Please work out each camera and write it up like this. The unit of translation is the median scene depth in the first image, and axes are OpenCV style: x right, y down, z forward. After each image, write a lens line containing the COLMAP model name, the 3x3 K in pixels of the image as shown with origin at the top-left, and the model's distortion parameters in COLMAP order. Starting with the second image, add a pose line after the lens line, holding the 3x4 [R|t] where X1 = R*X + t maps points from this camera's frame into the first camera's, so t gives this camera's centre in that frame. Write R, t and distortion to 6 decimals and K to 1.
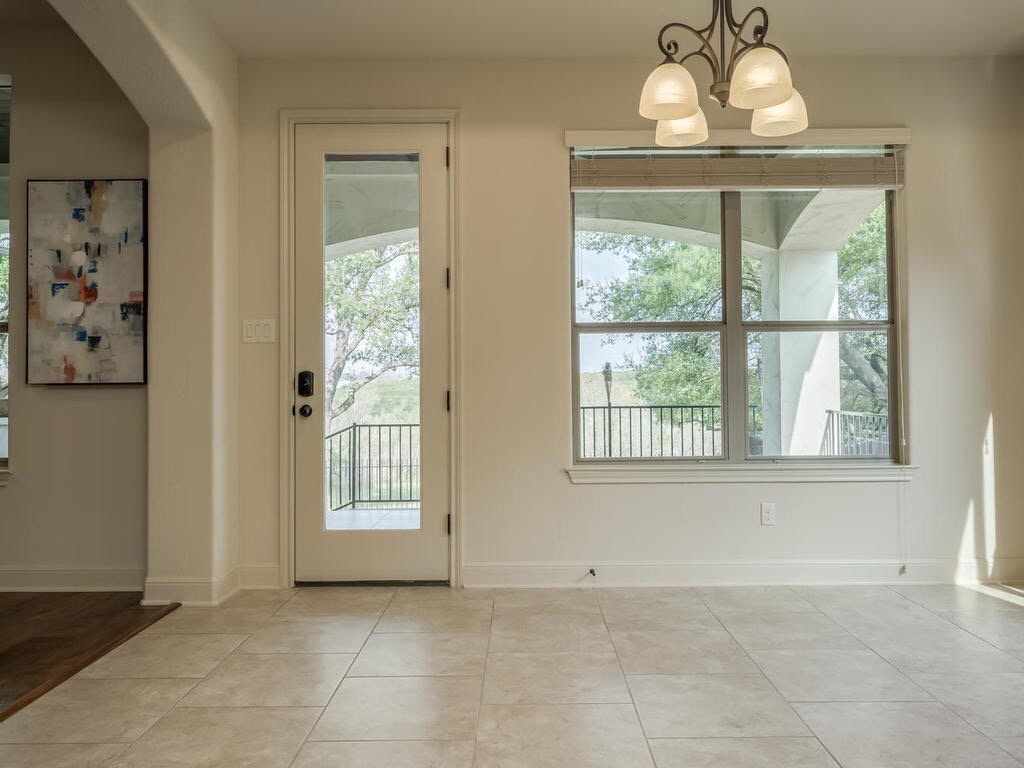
lens RADIAL K [[773.7, 0, 526.1], [0, 773.7, 371.2], [0, 0, 1]] dist [-0.004816, 0.003262]
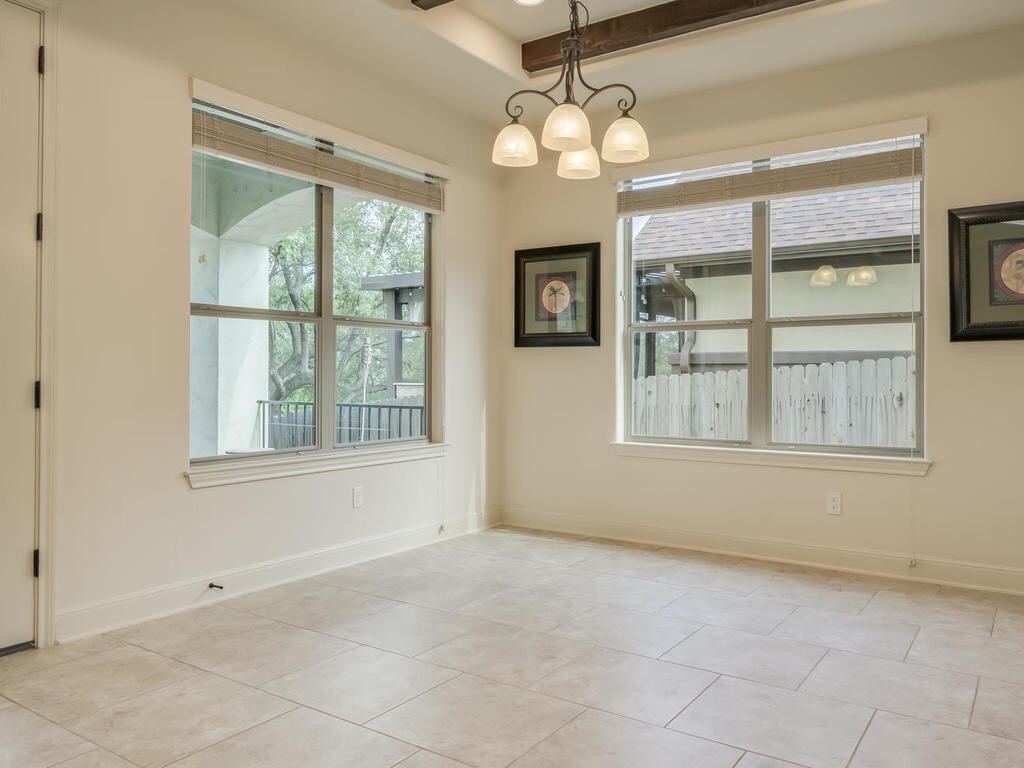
lens RADIAL K [[773.7, 0, 526.1], [0, 773.7, 371.2], [0, 0, 1]] dist [-0.004816, 0.003262]
pose [[0.562671, 0.011849, 0.826596, -0.444931], [-0.022501, 0.999746, 0.000986, 0.004903], [-0.826374, -0.019155, 0.562795, 0.209318]]
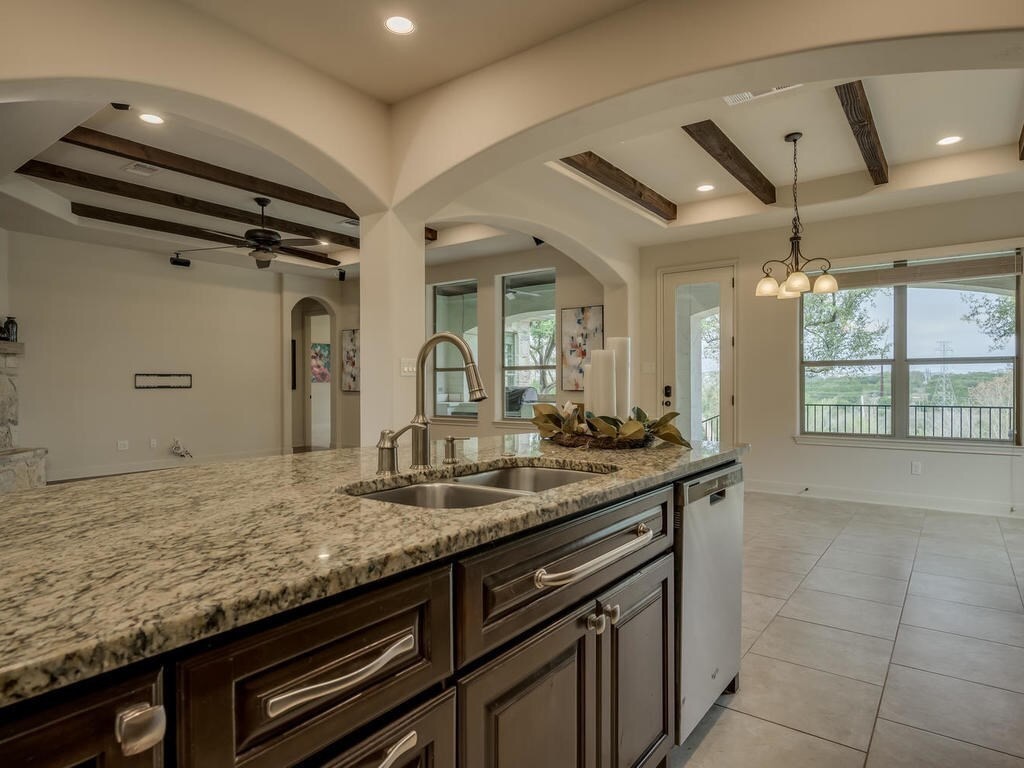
lens RADIAL K [[596.8, 0, 521.3], [0, 596.8, 391.8], [0, 0, 1]] dist [0.000364, -0.000042]
pose [[0.803510, 0.012811, -0.595154, 0.398616], [0.007663, 0.999463, 0.031859, -0.040407], [0.595242, -0.030160, 0.802980, -0.631062]]
